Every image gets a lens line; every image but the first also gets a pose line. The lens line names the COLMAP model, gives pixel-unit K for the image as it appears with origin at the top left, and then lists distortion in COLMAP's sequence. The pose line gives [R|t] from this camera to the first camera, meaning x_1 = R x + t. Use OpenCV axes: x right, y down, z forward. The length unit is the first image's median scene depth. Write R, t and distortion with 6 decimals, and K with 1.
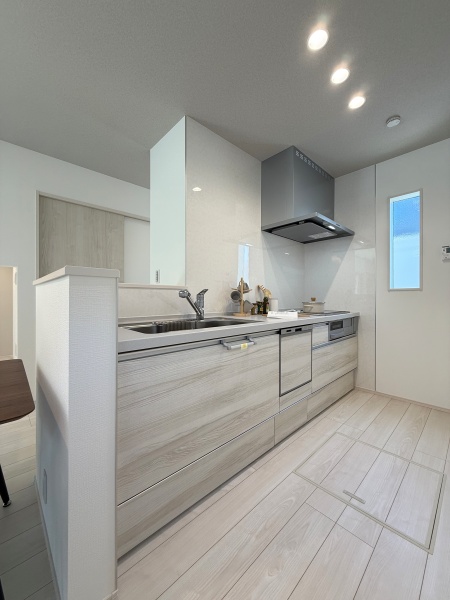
lens RADIAL K [[239.6, 0, 224.7], [0, 239.6, 299.9], [0, 0, 1]] dist [-0.000358, -0.000027]
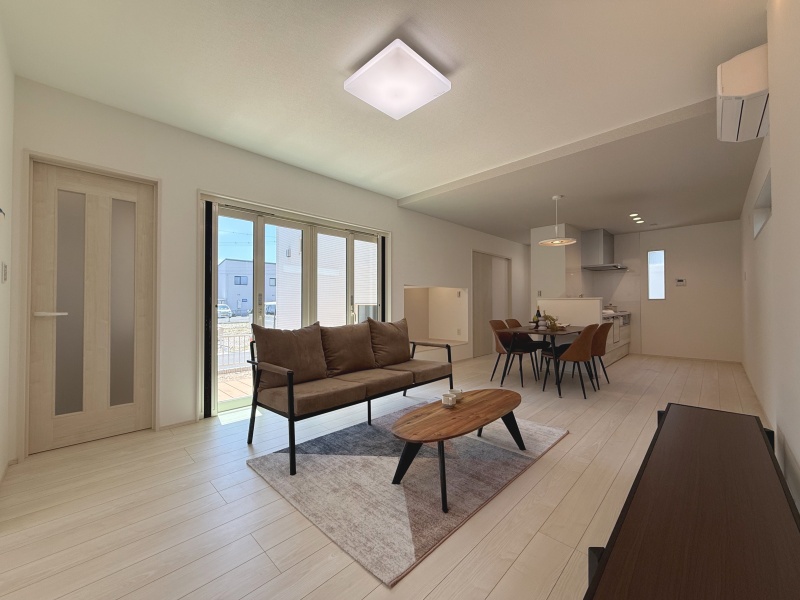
lens RADIAL K [[319.5, 0, 397.4], [0, 319.5, 297.1], [0, 0, 1]] dist [-0.000358, -0.000027]
pose [[0.999975, 0.001145, 0.007026, -2.033537], [-0.001026, 0.999858, -0.016811, -0.026713], [-0.007045, 0.016803, 0.999834, -2.339392]]
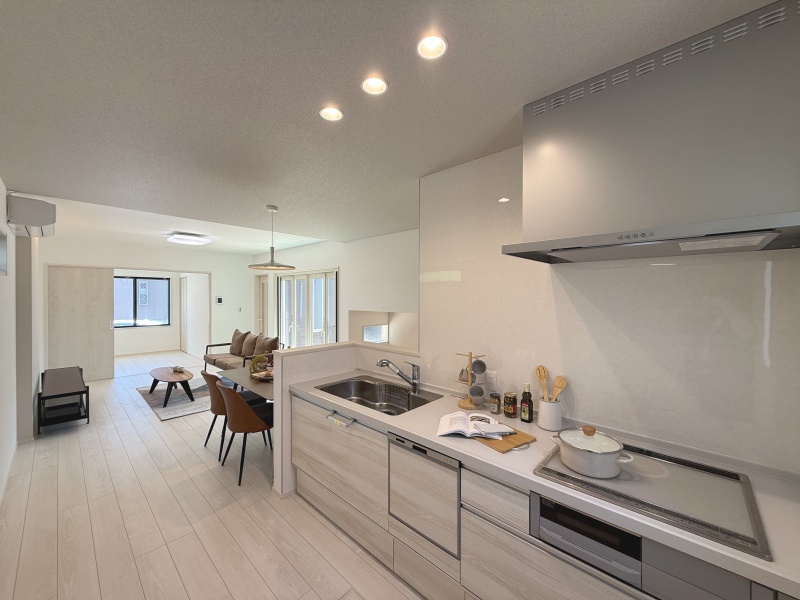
lens RADIAL K [[319.5, 0, 398.9], [0, 319.5, 299.0], [0, 0, 1]] dist [-0.000358, -0.000027]
pose [[0.059428, 0.012977, -0.998148, 1.290984], [-0.006292, 0.999901, 0.012625, -0.334650], [0.998213, 0.005531, 0.059504, 0.955462]]
